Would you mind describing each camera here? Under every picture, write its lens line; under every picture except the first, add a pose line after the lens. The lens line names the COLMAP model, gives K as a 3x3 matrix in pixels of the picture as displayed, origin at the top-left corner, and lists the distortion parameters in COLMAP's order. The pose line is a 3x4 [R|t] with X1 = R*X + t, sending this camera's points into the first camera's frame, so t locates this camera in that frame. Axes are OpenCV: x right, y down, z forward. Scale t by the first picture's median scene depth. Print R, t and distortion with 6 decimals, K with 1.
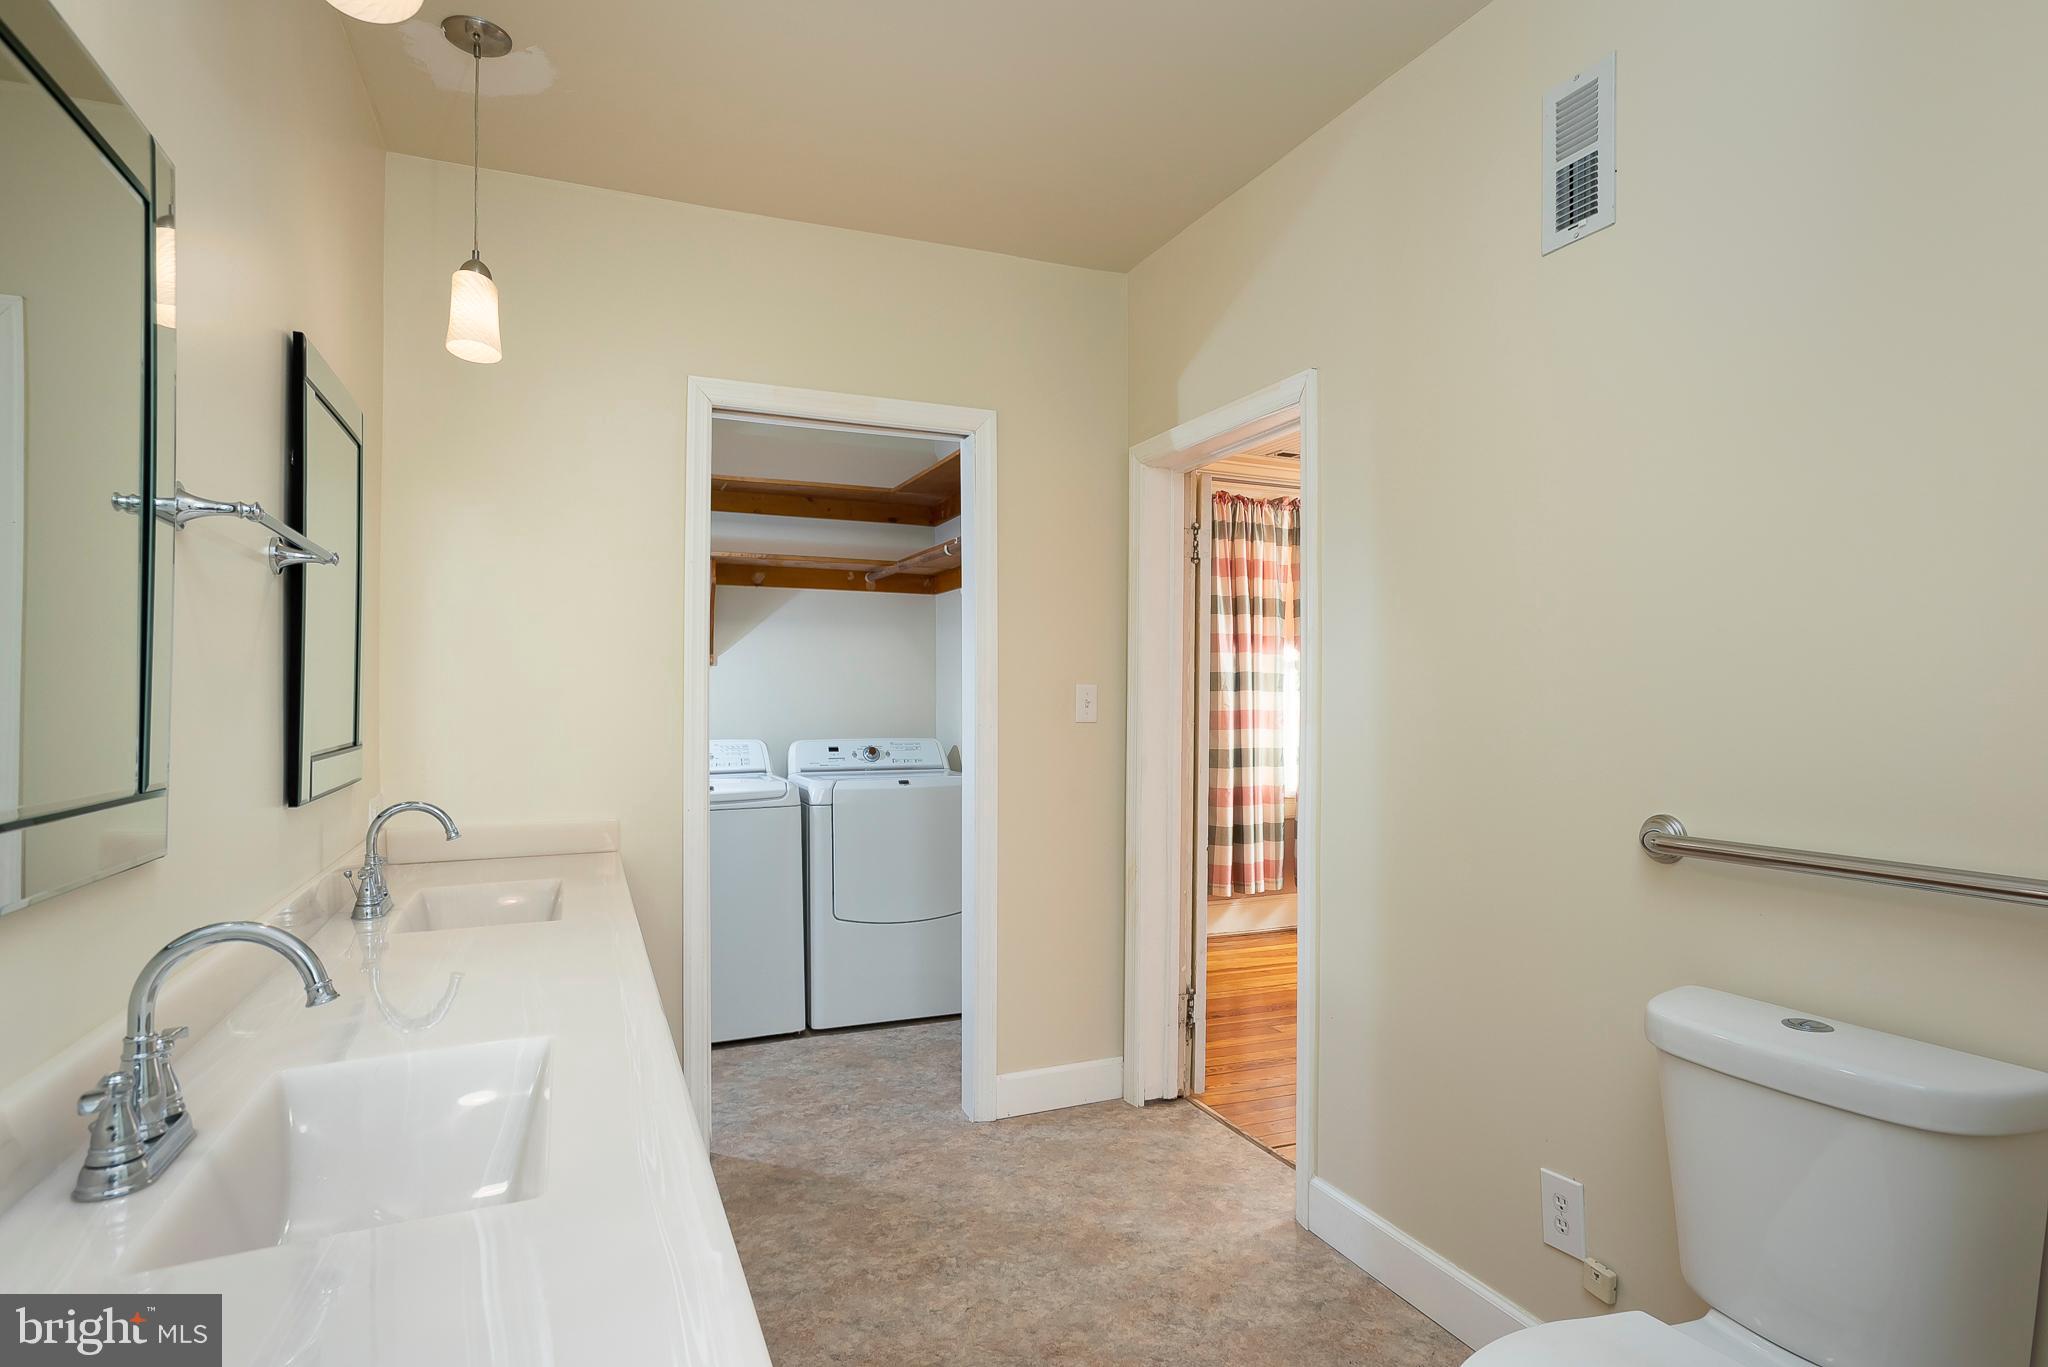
lens RADIAL K [[1047.0, 0, 1022.2], [0, 1047.0, 689.4], [0, 0, 1]] dist [-0.001882, -0.001215]
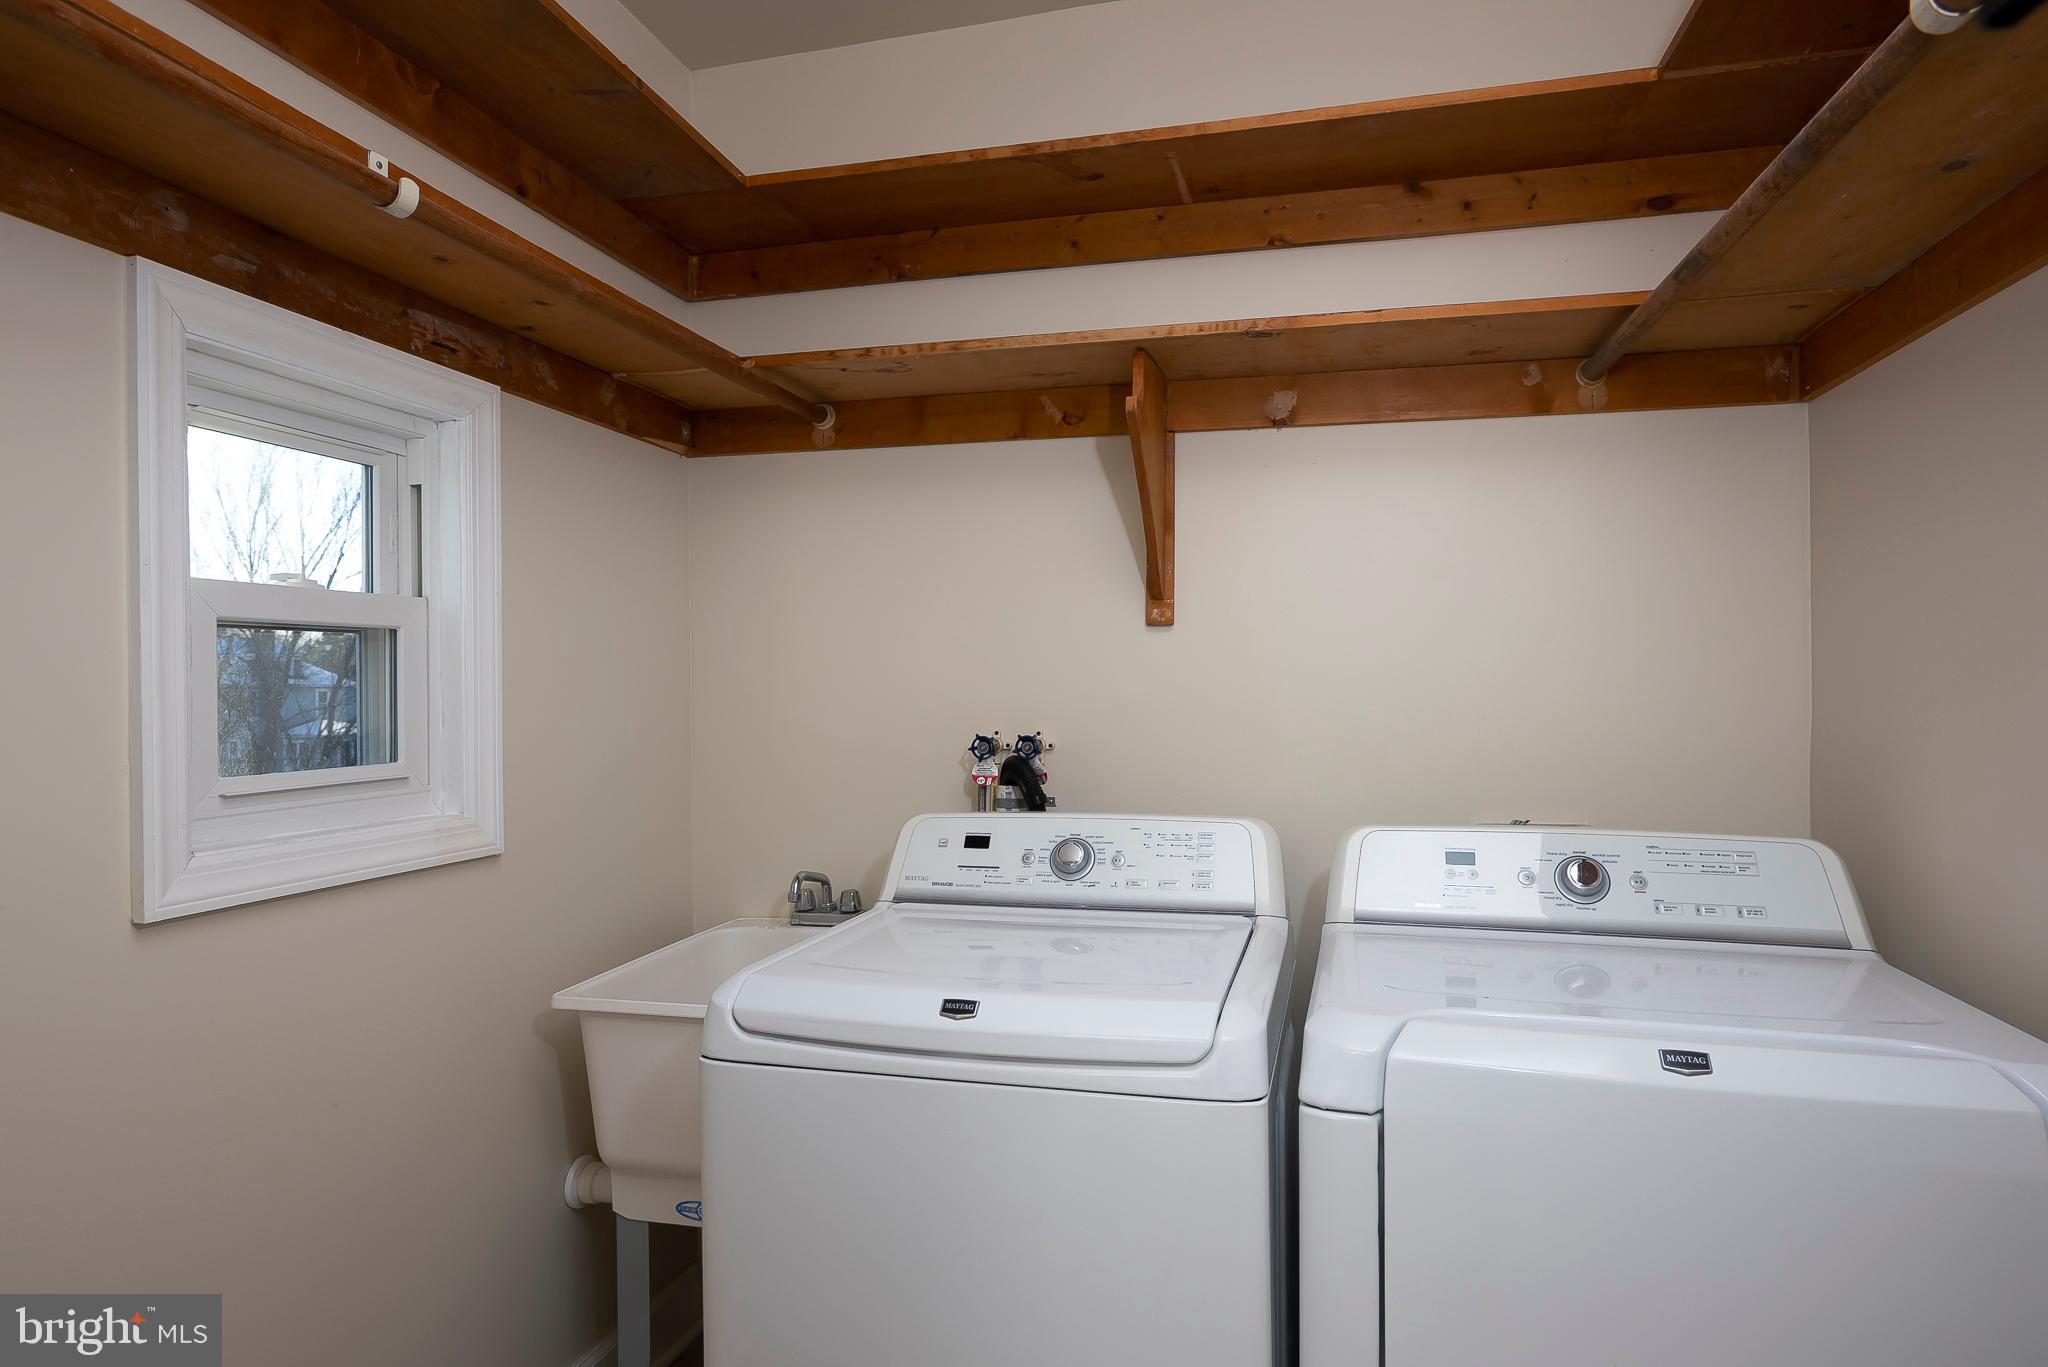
lens RADIAL K [[1126.2, 0, 1015.4], [0, 1126.2, 687.2], [0, 0, 1]] dist [-0.024747, 0.001116]
pose [[0.782012, 0.001282, -0.623262, -0.064482], [0.005357, 0.999947, 0.008778, -0.002769], [0.623240, -0.010203, 0.781964, 0.616773]]
